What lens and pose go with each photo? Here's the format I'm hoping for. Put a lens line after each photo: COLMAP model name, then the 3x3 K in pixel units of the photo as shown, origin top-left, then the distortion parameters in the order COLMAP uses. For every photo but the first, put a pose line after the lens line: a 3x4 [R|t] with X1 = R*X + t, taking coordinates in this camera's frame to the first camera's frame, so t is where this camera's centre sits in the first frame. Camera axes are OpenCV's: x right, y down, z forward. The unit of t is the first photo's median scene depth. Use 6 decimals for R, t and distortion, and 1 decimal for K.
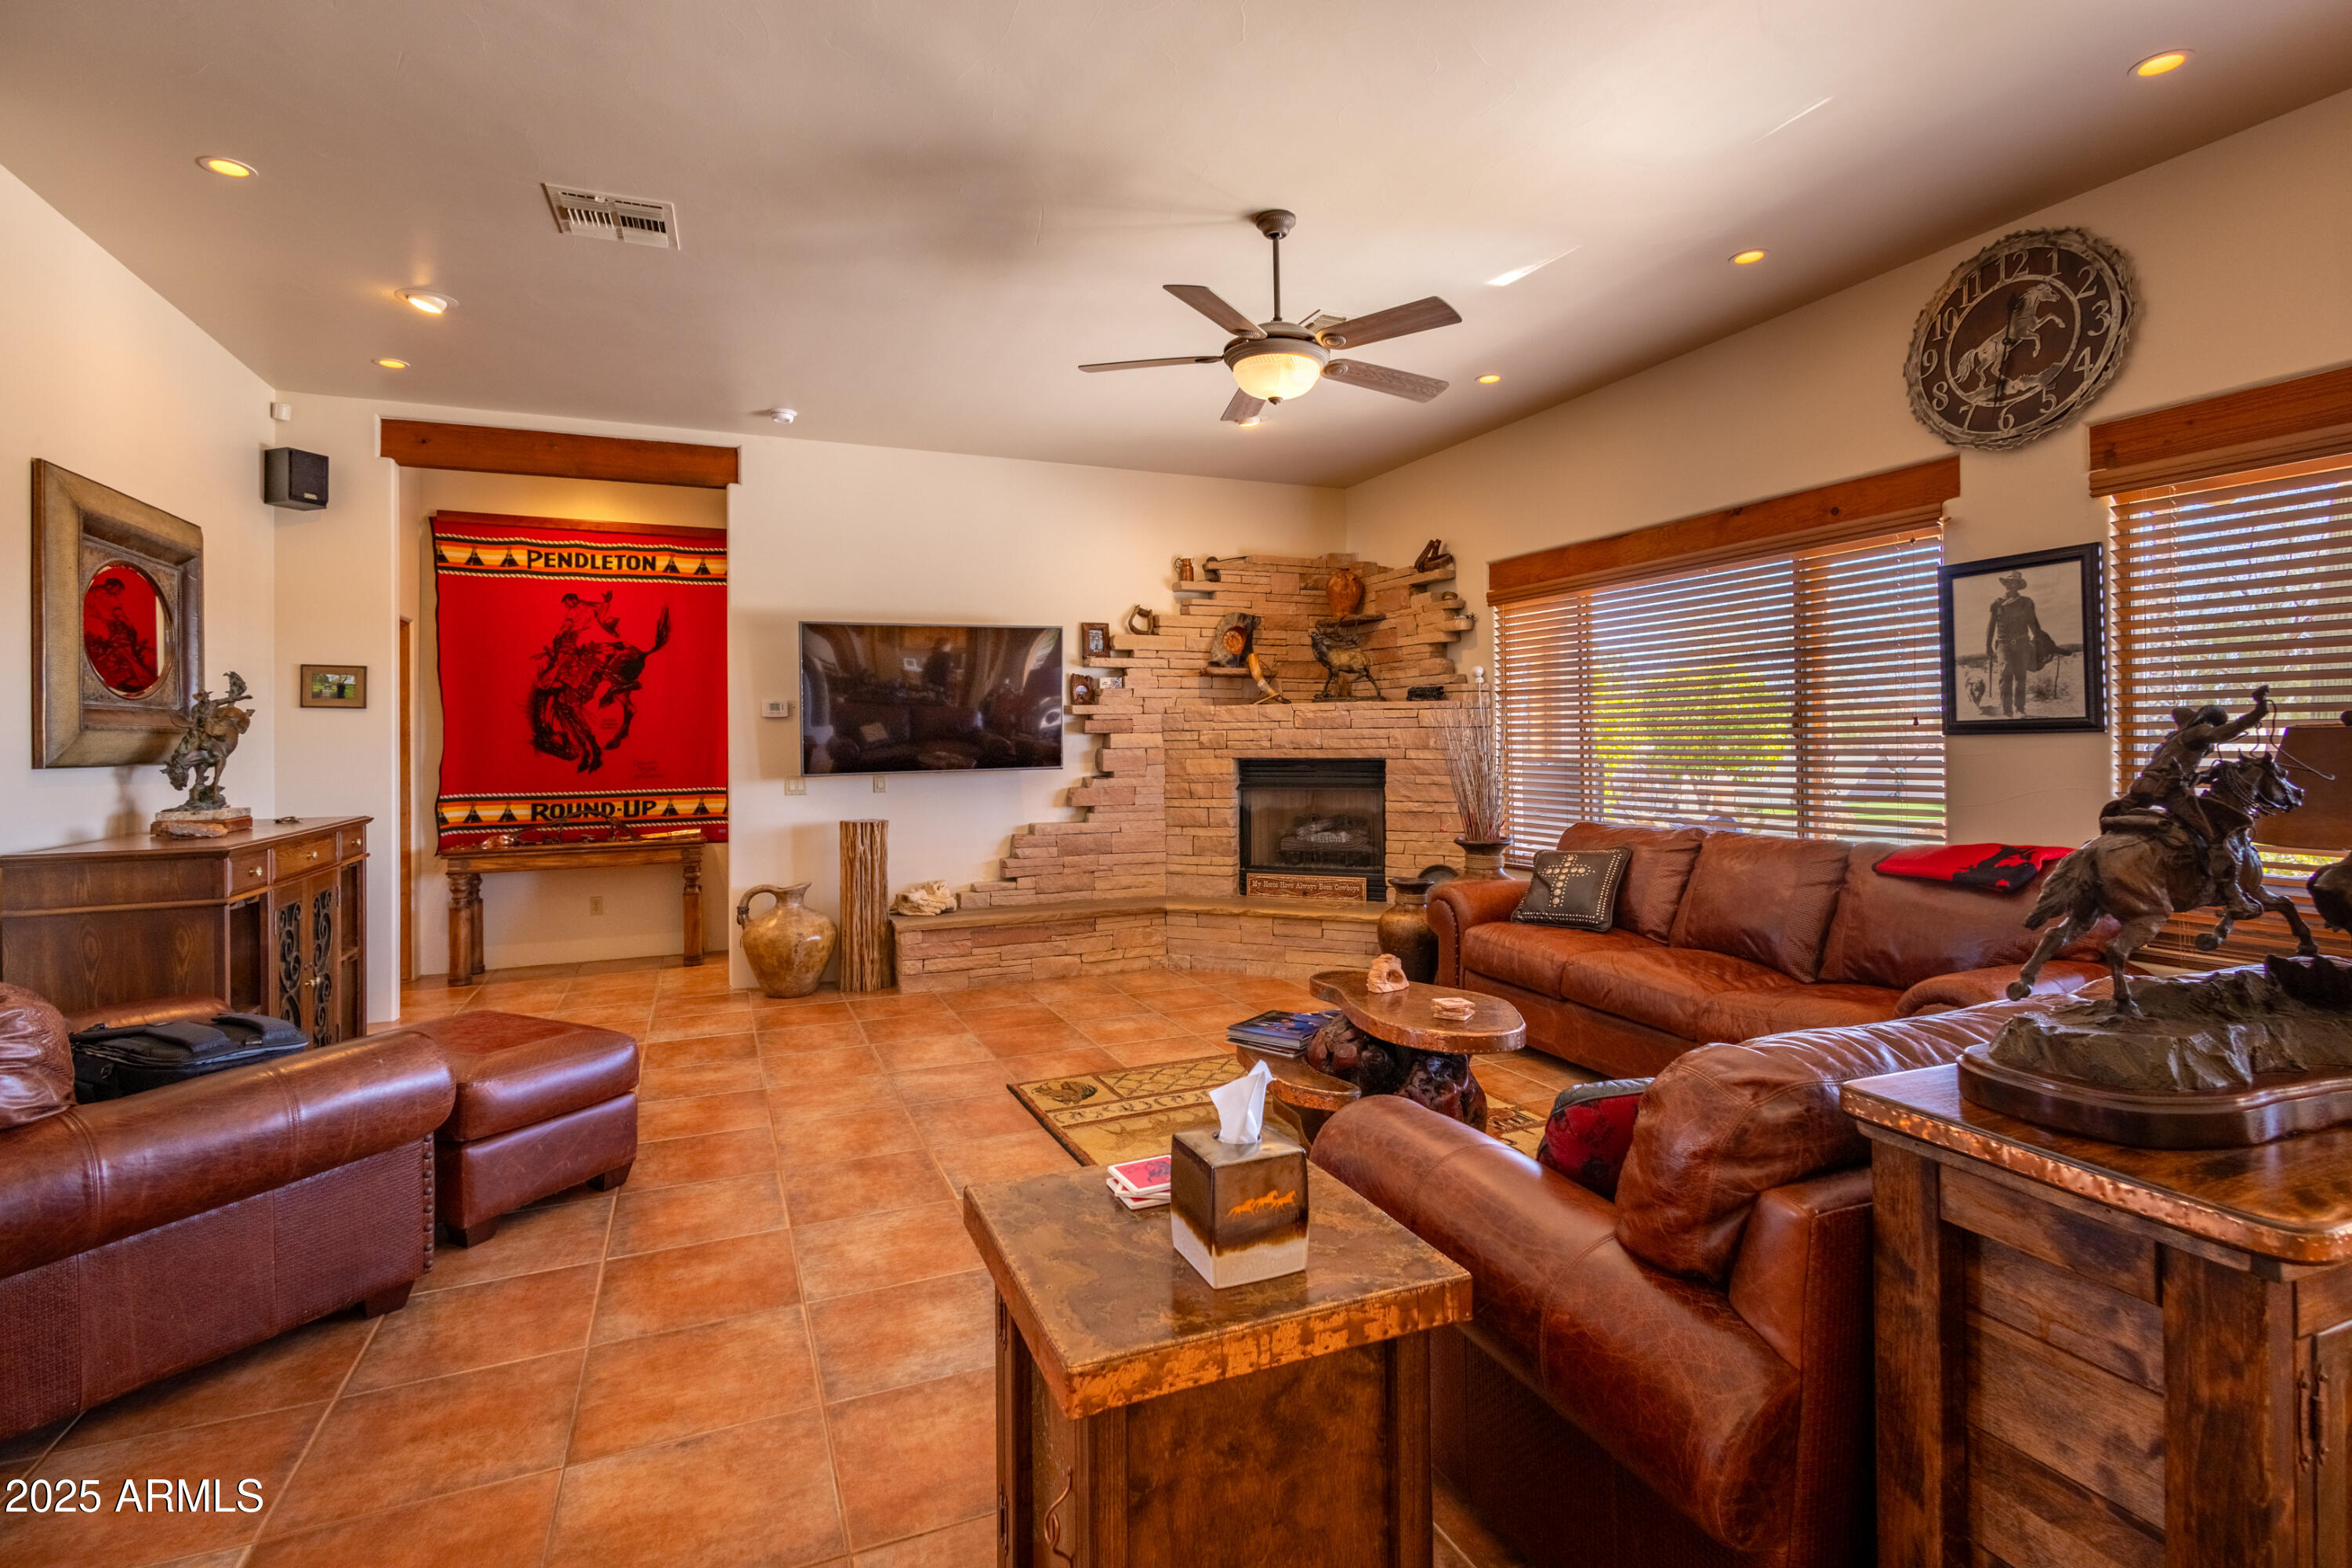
lens RADIAL K [[1125.9, 0, 1179.3], [0, 1125.9, 740.3], [0, 0, 1]] dist [0.002481, 0.000355]
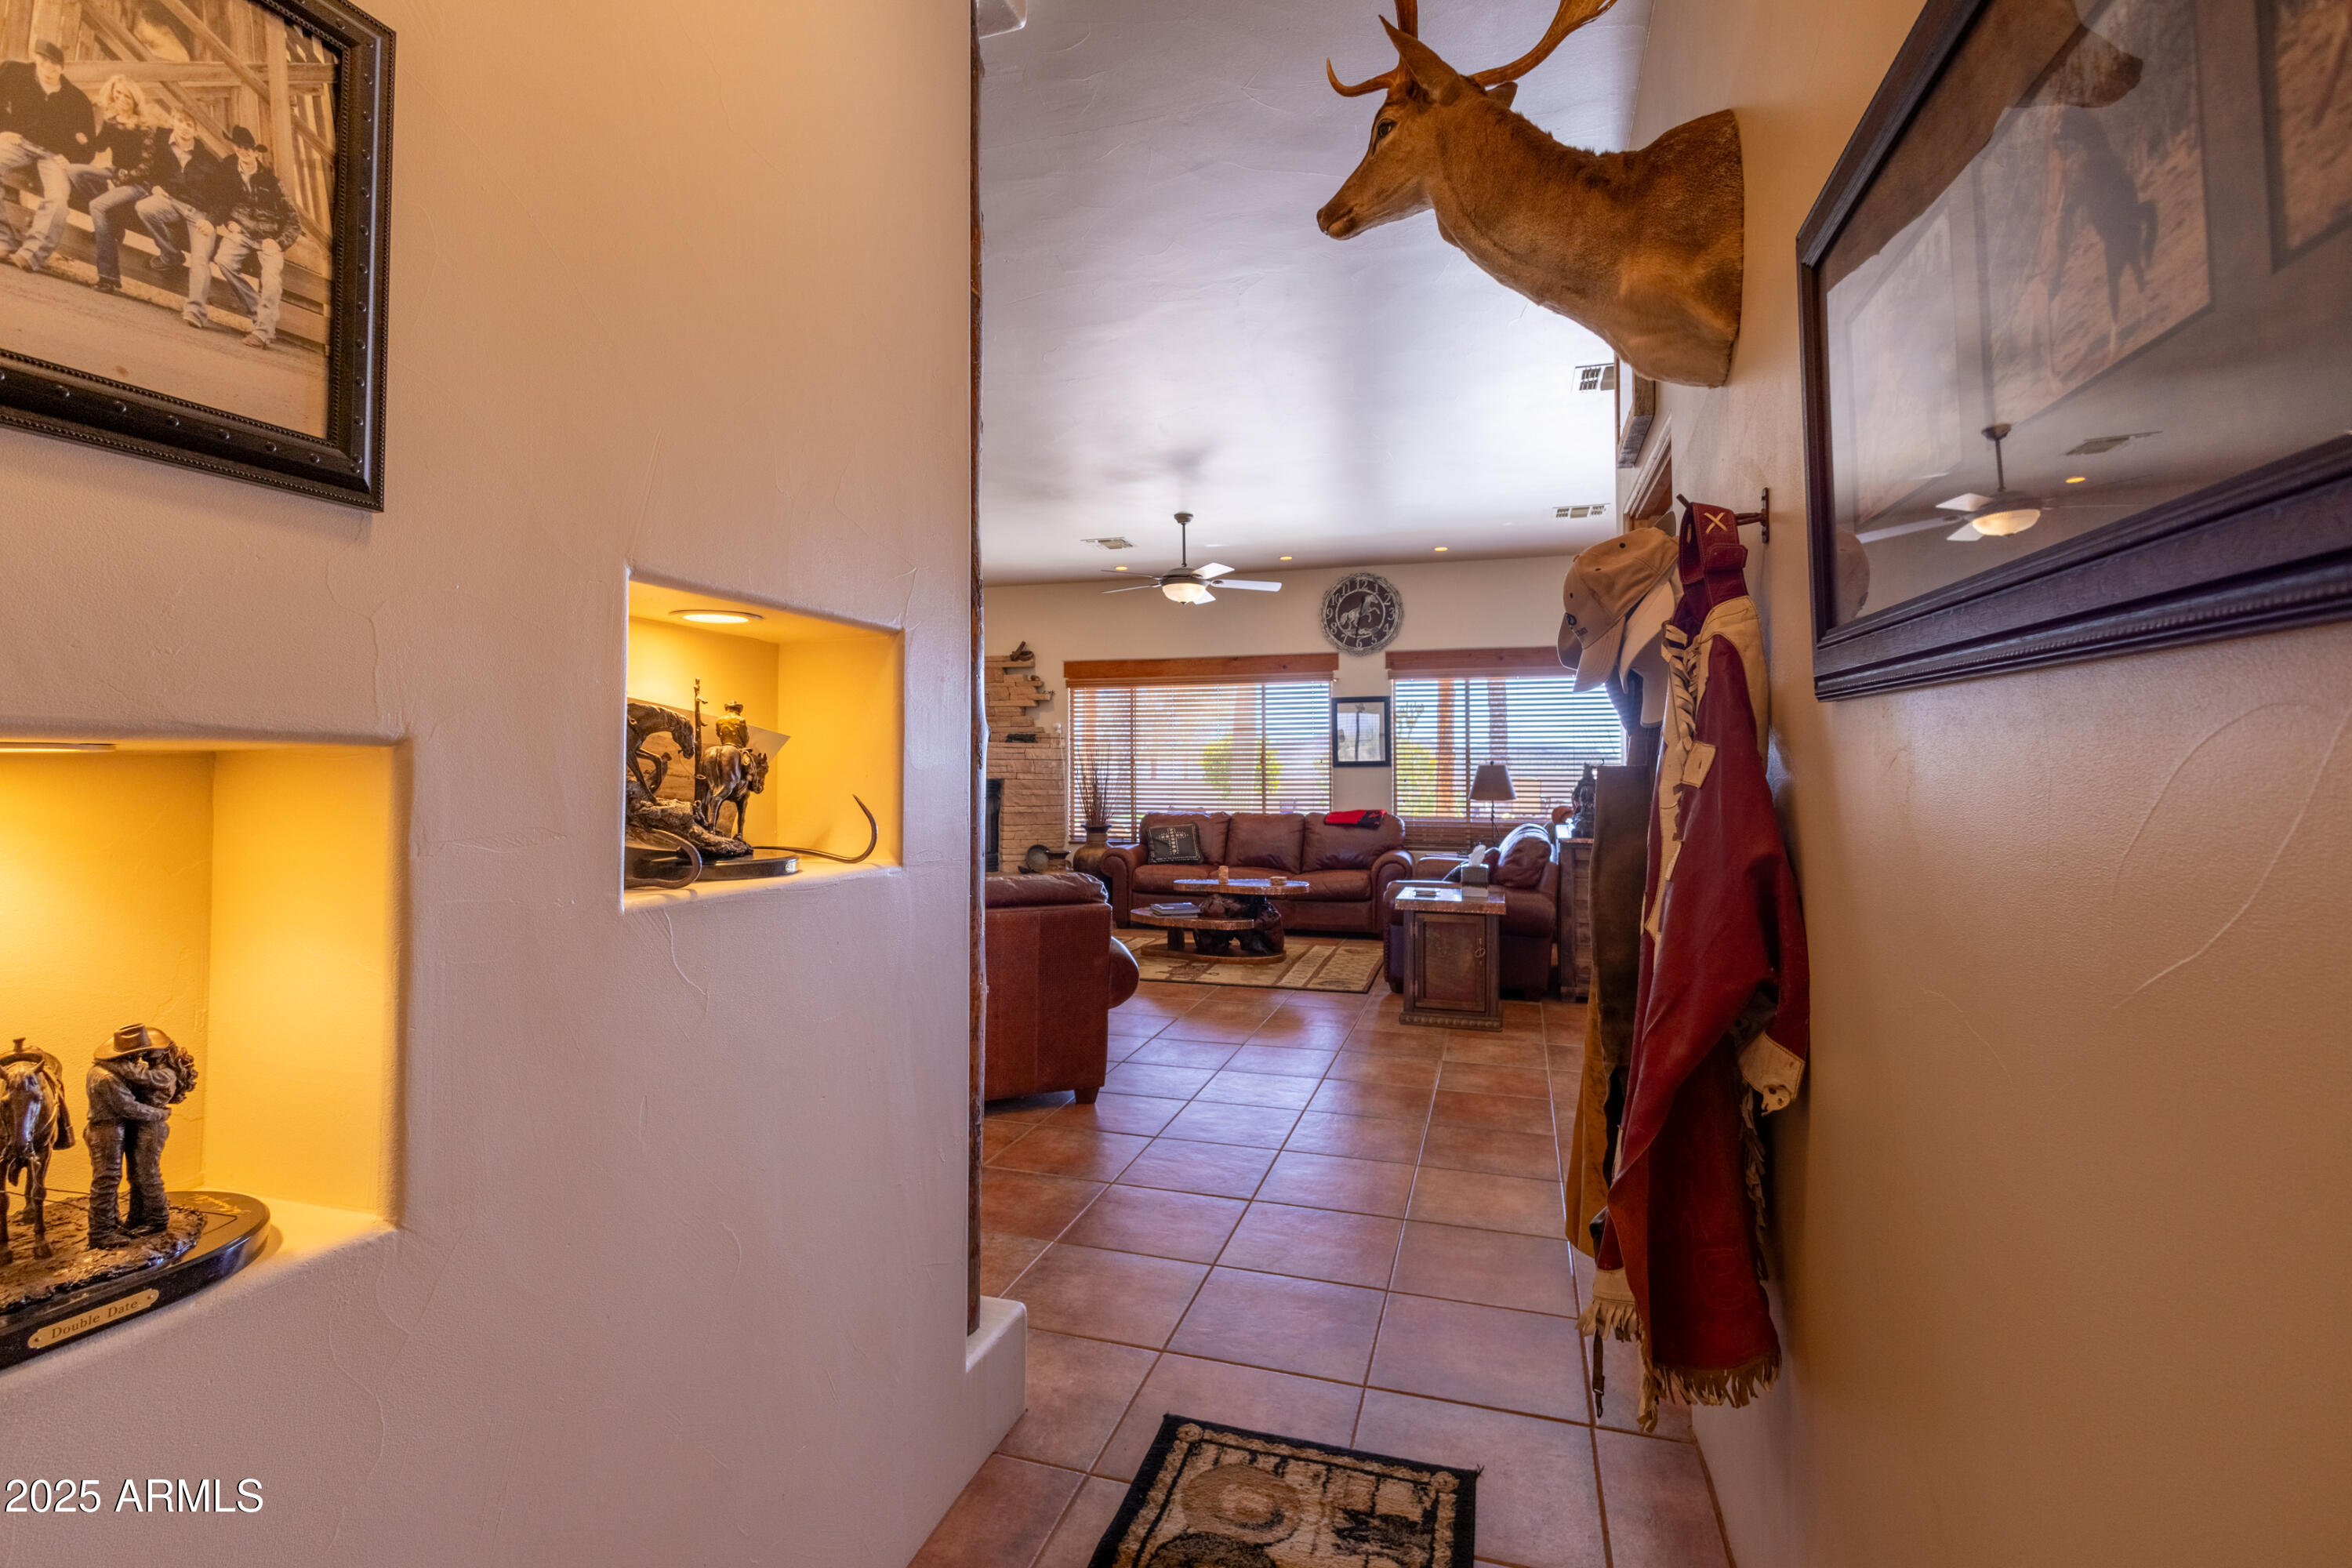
lens RADIAL K [[1079.0, 0, 1169.4], [0, 1079.0, 737.1], [0, 0, 1]] dist [0.001419, 0.000327]
pose [[0.645591, 0.022909, 0.763340, -1.323771], [-0.003053, 0.999619, -0.027417, -0.003240], [-0.763677, 0.015370, 0.645415, -0.235005]]
